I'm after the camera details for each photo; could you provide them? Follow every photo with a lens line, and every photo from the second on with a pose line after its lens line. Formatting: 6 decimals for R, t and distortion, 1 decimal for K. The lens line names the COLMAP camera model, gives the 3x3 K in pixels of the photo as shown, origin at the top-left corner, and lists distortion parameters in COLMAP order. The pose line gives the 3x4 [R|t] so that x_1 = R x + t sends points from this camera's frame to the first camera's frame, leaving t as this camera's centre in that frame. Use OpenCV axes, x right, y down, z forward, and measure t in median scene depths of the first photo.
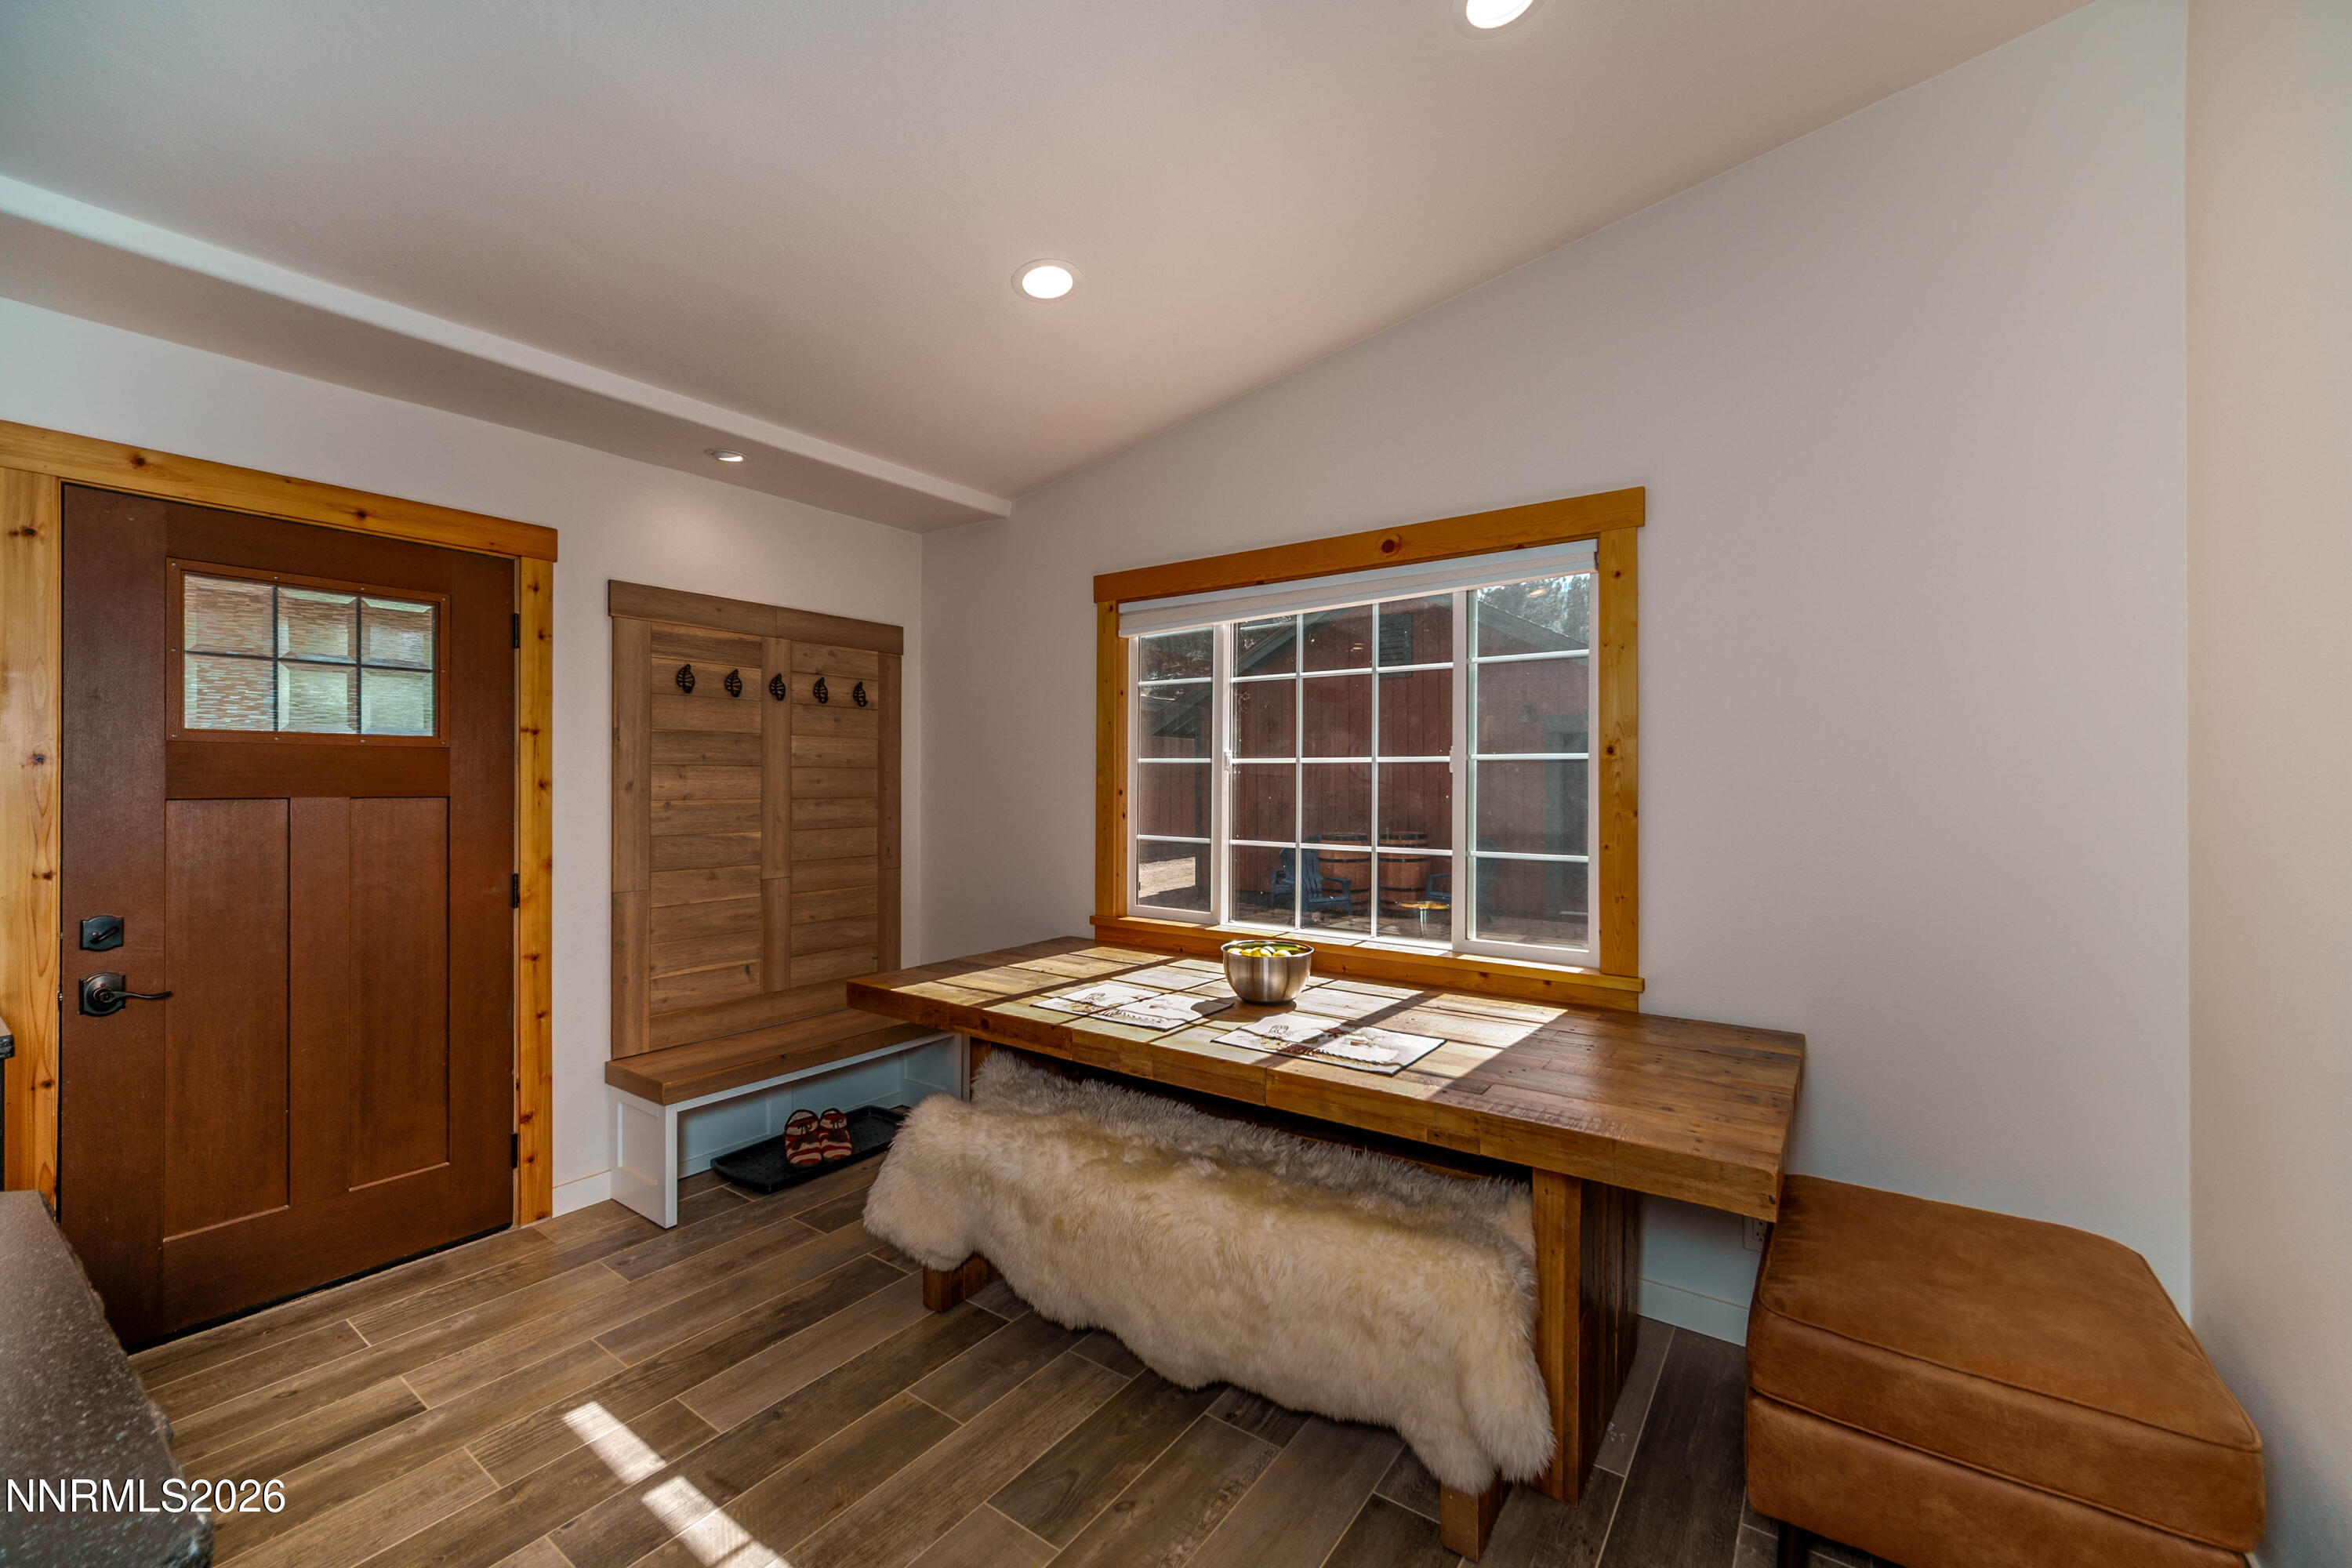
lens RADIAL K [[962.6, 0, 1172.6], [0, 962.6, 782.4], [0, 0, 1]] dist [-0.002794, 0.000516]
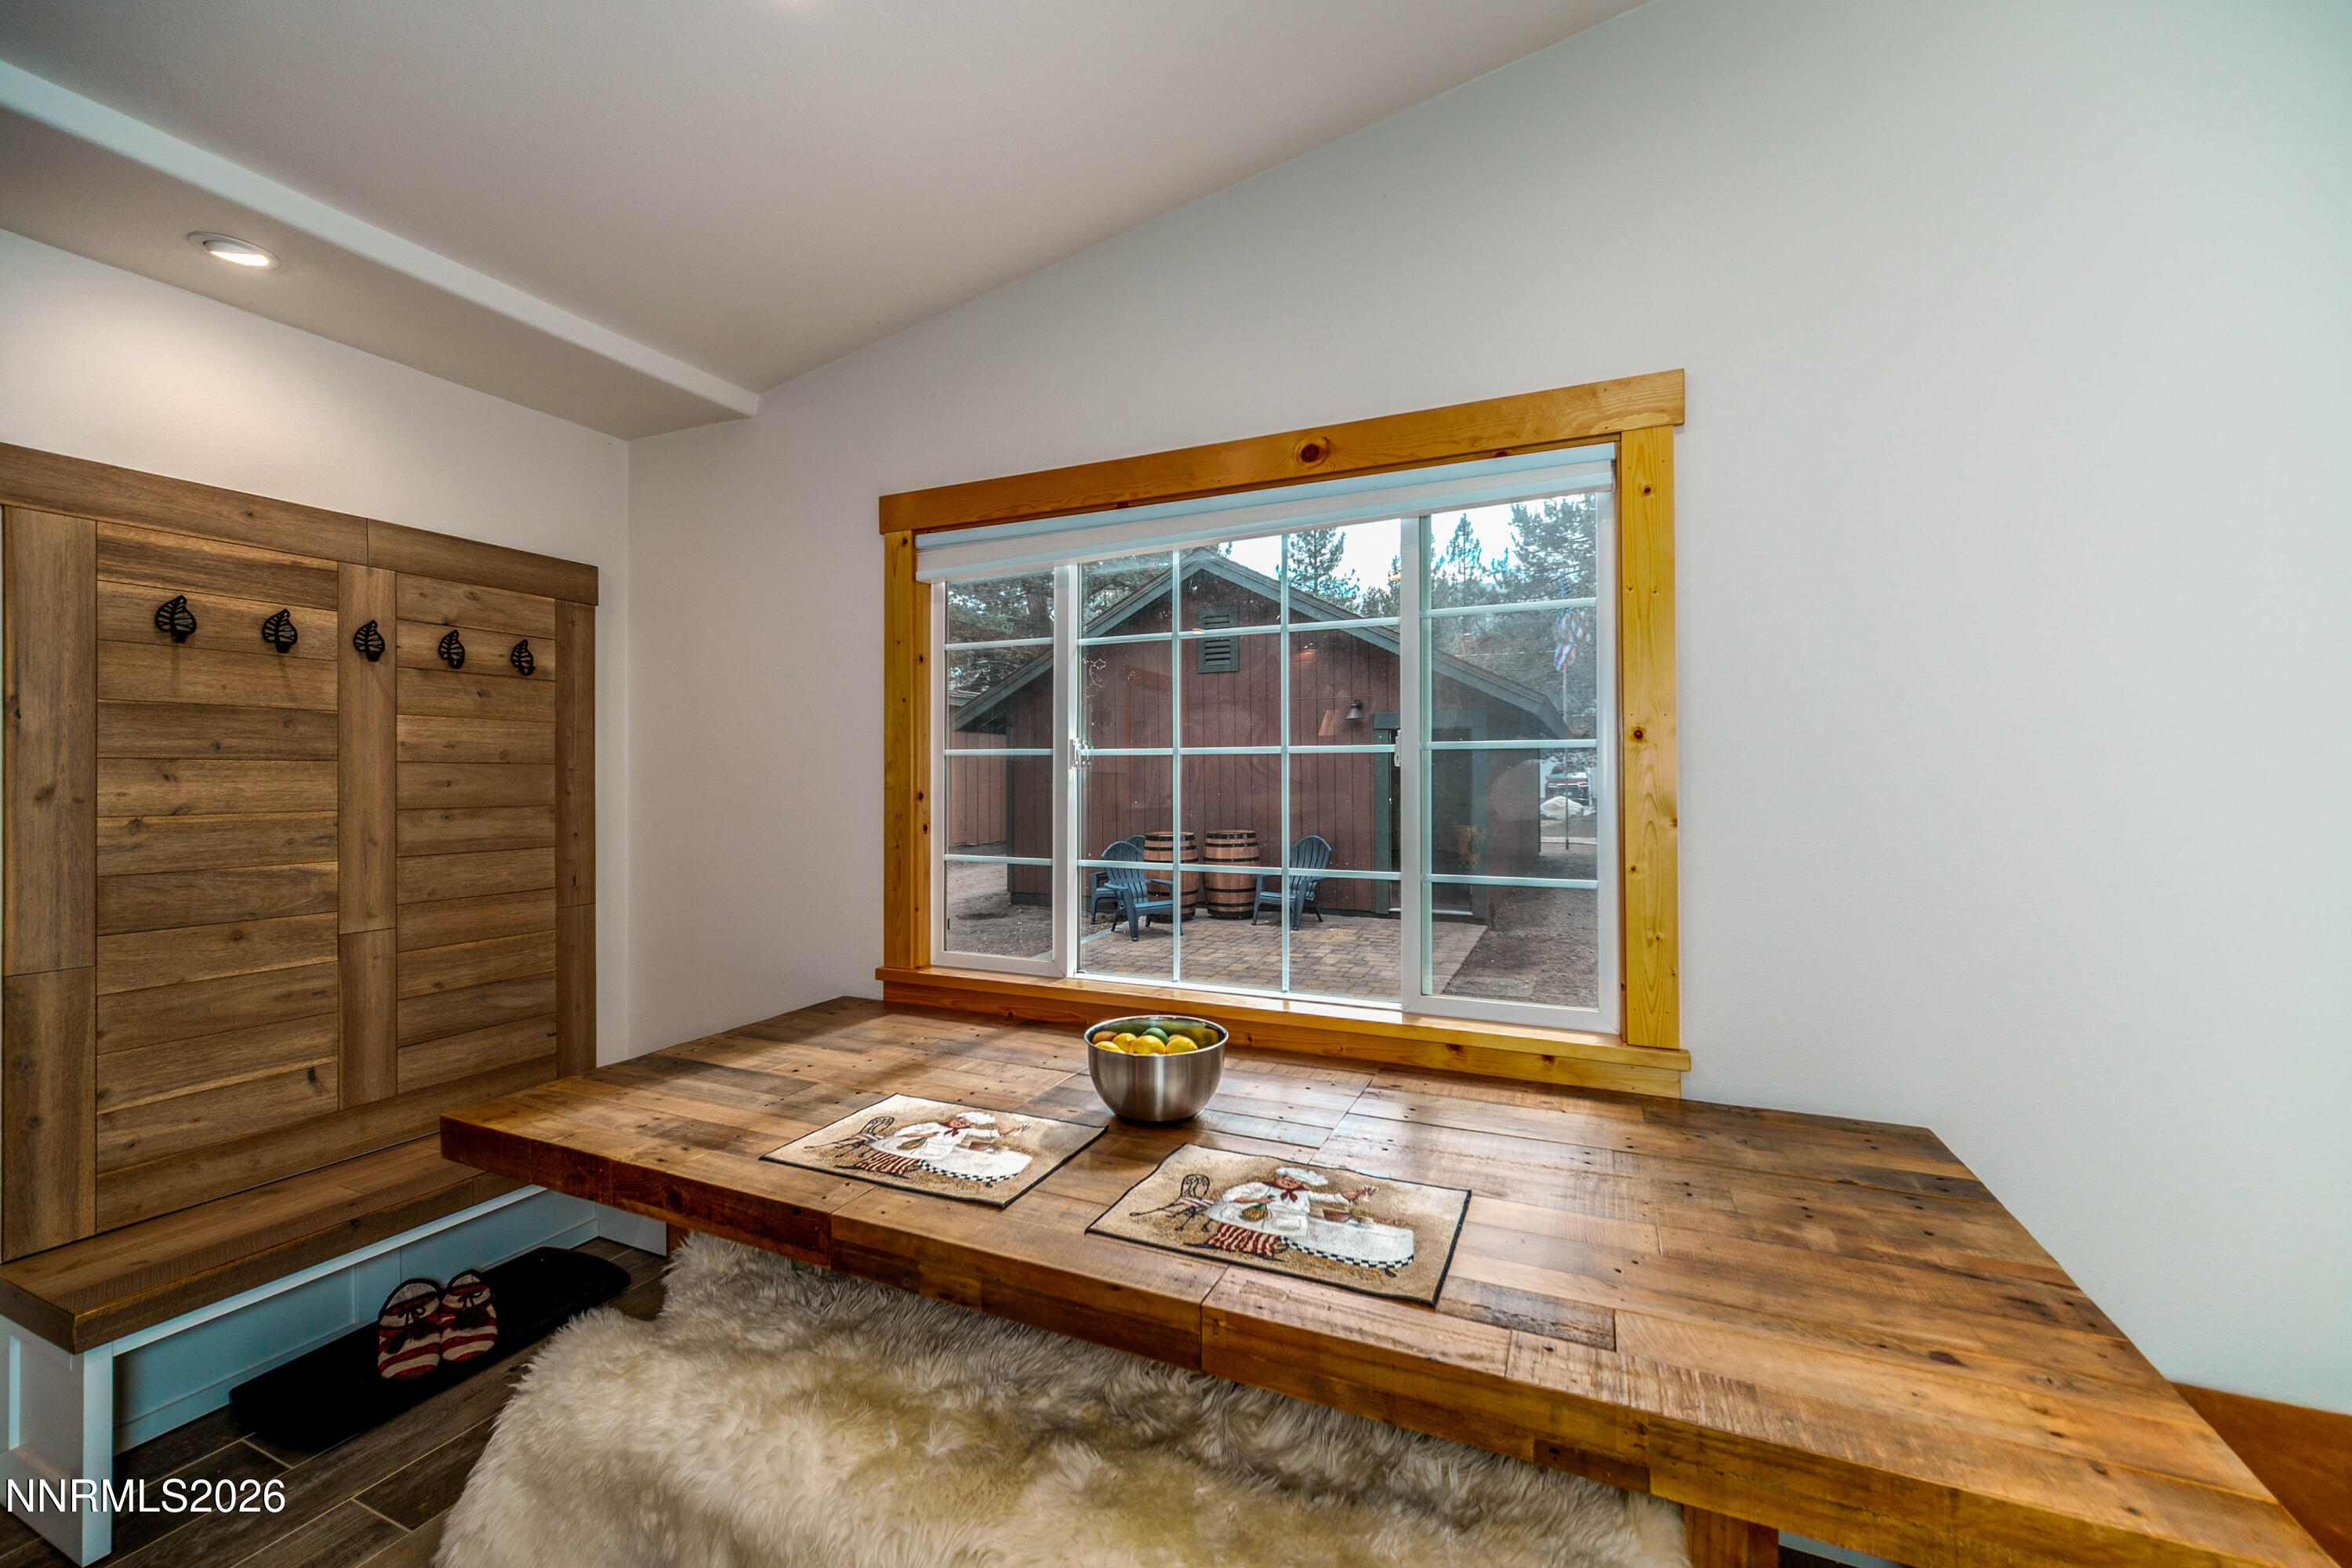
lens RADIAL K [[747.3, 0, 1181.8], [0, 747.3, 776.8], [0, 0, 1]] dist [-0.002386, 0.000136]
pose [[0.960917, -0.004866, 0.276793, -0.020397], [0.005813, 0.999980, -0.002601, -0.001674], [-0.276775, 0.004109, 0.960926, 0.410105]]
